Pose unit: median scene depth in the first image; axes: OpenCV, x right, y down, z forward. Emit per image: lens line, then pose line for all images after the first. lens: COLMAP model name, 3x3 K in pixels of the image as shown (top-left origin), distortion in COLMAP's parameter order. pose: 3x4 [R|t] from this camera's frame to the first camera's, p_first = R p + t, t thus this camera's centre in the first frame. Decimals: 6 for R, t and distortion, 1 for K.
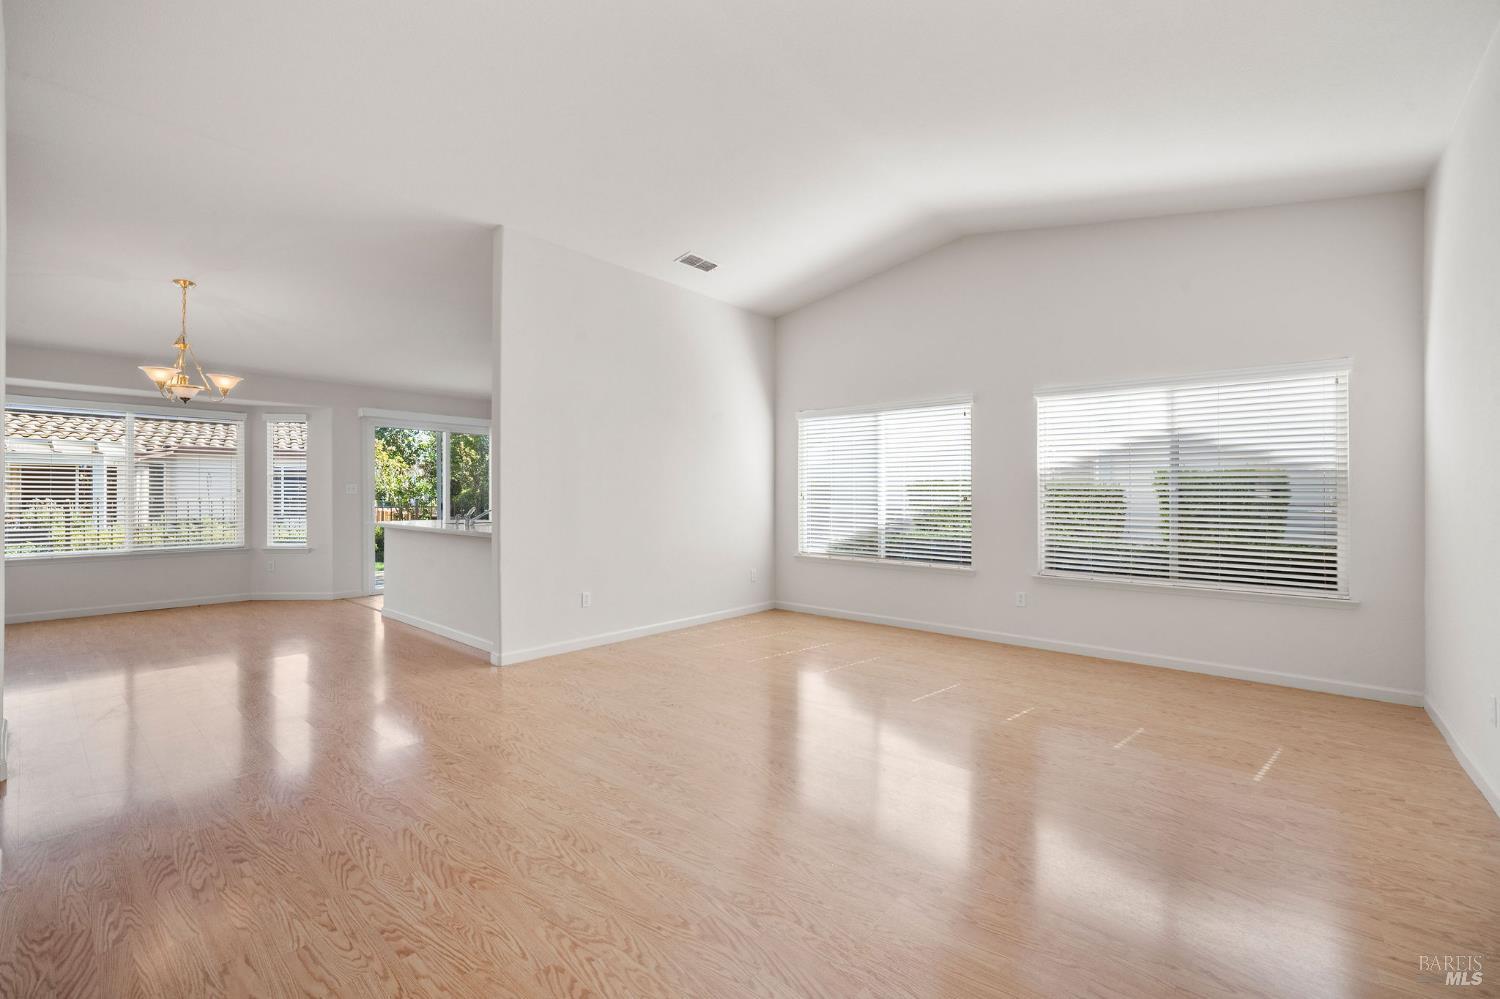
lens RADIAL K [[645.8, 0, 754.3], [0, 645.8, 492.3], [0, 0, 1]] dist [-0.005362, 0.001289]
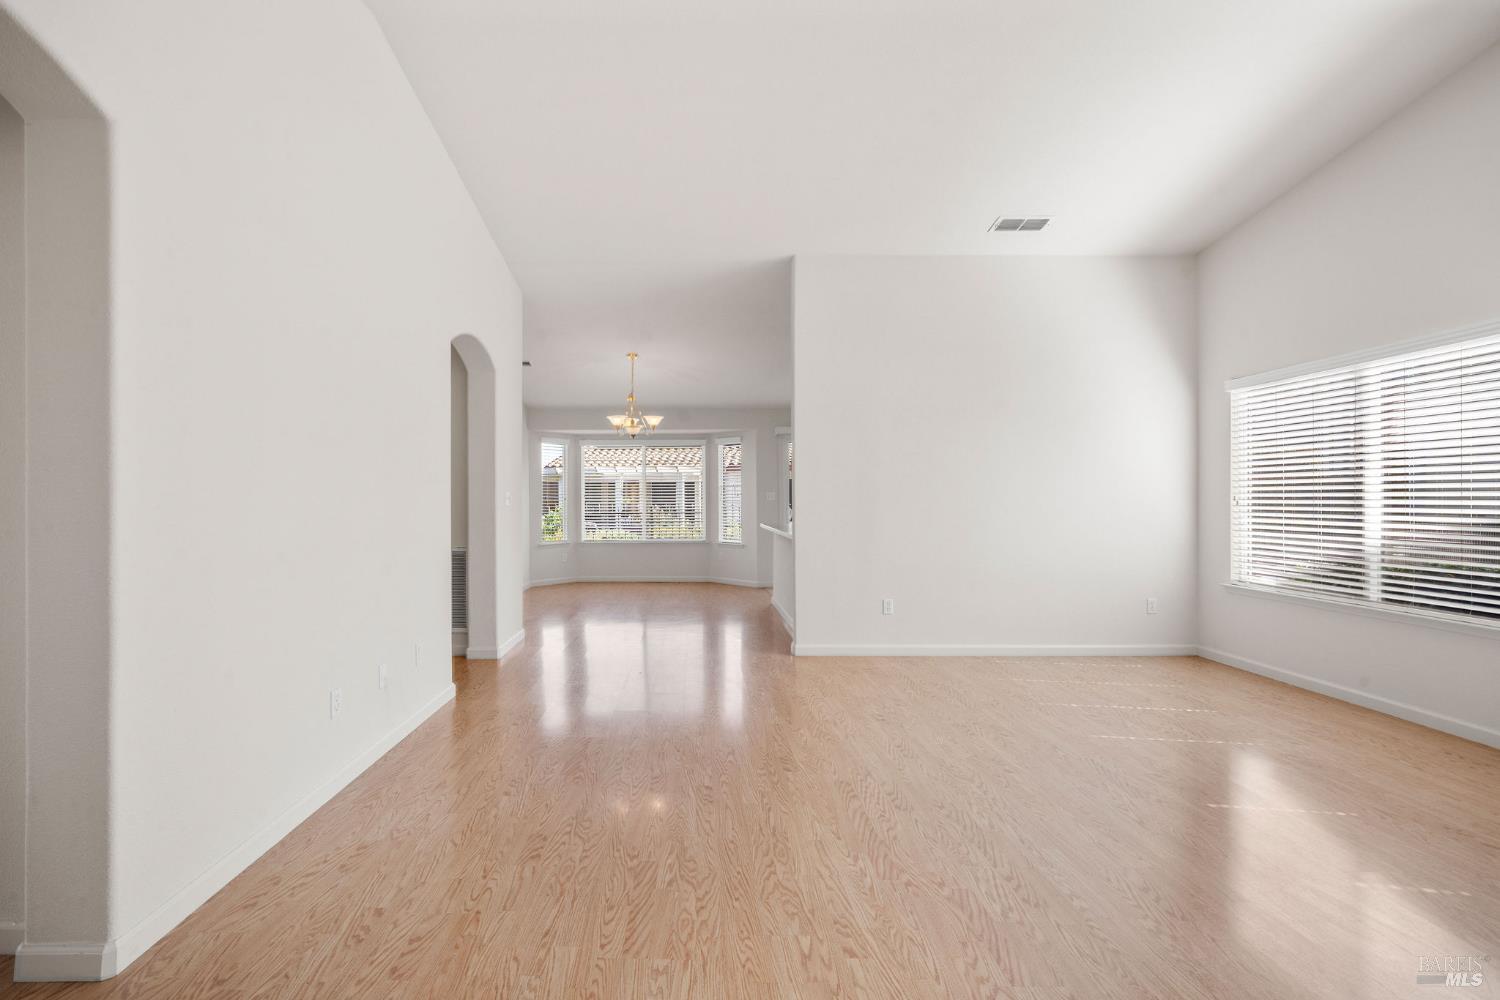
lens RADIAL K [[677.4, 0, 671.8], [0, 677.4, 494.9], [0, 0, 1]] dist [-0.009801, 0.000834]
pose [[0.630836, -0.010176, -0.775850, 0.312409], [0.004908, 0.999946, -0.009124, 0.004516], [0.775901, 0.001948, 0.630852, 0.091169]]
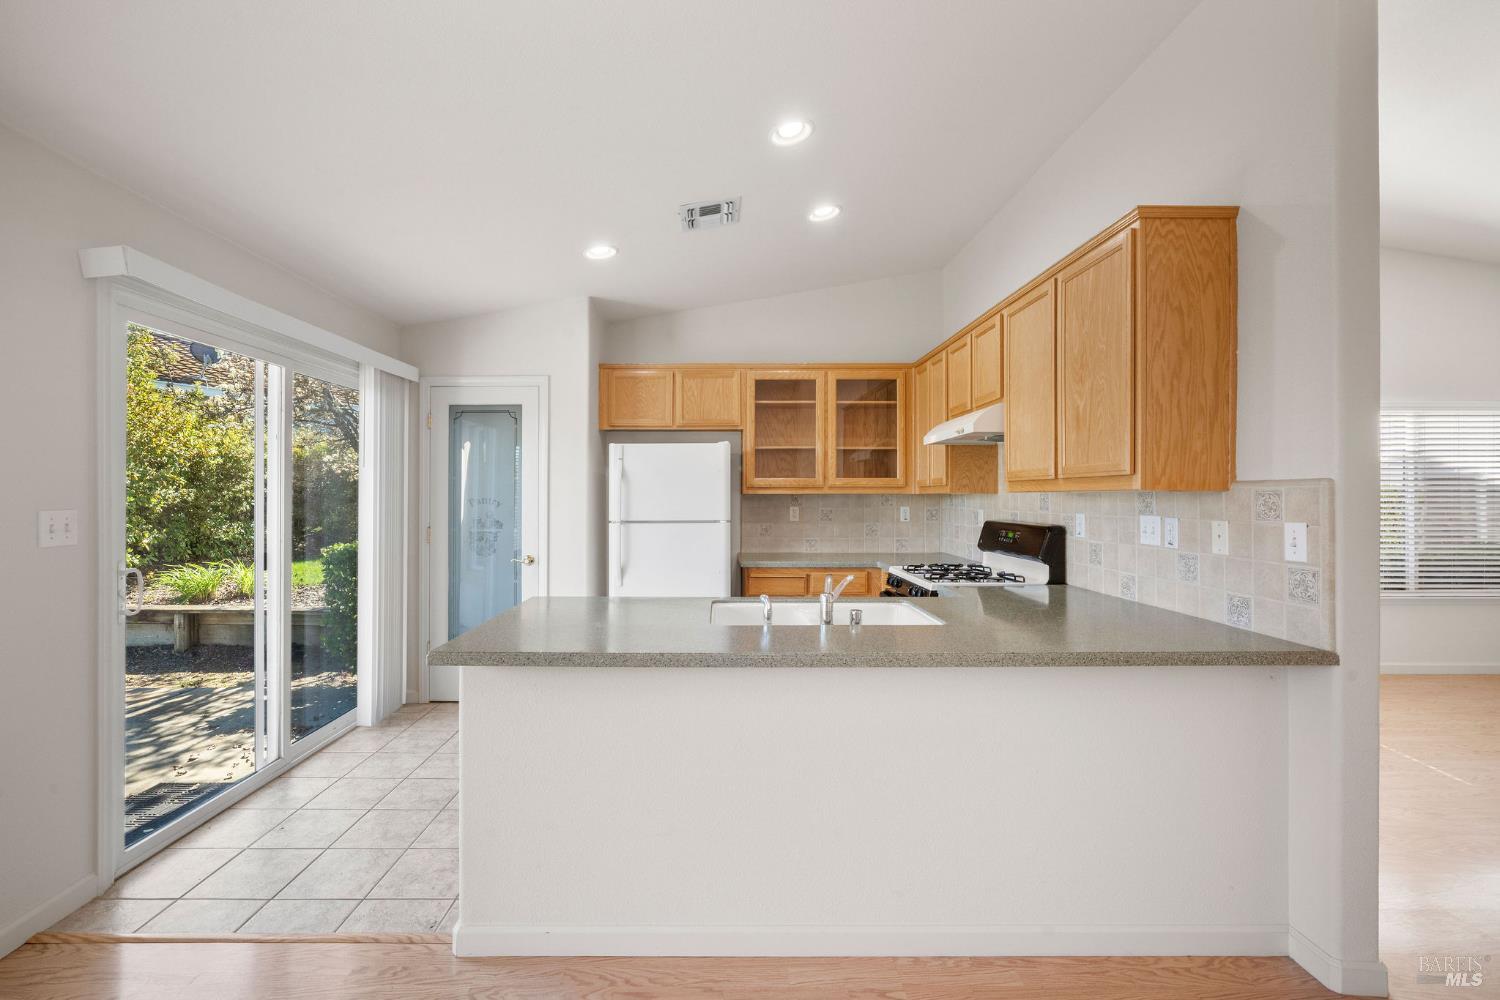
lens RADIAL K [[645.8, 0, 702.7], [0, 645.8, 494.0], [0, 0, 1]] dist [-0.005362, 0.001289]
pose [[0.755126, -0.005769, 0.655554, -0.813317], [0.000677, 0.999968, 0.008019, -0.030866], [-0.655579, -0.005612, 0.755106, 0.826751]]
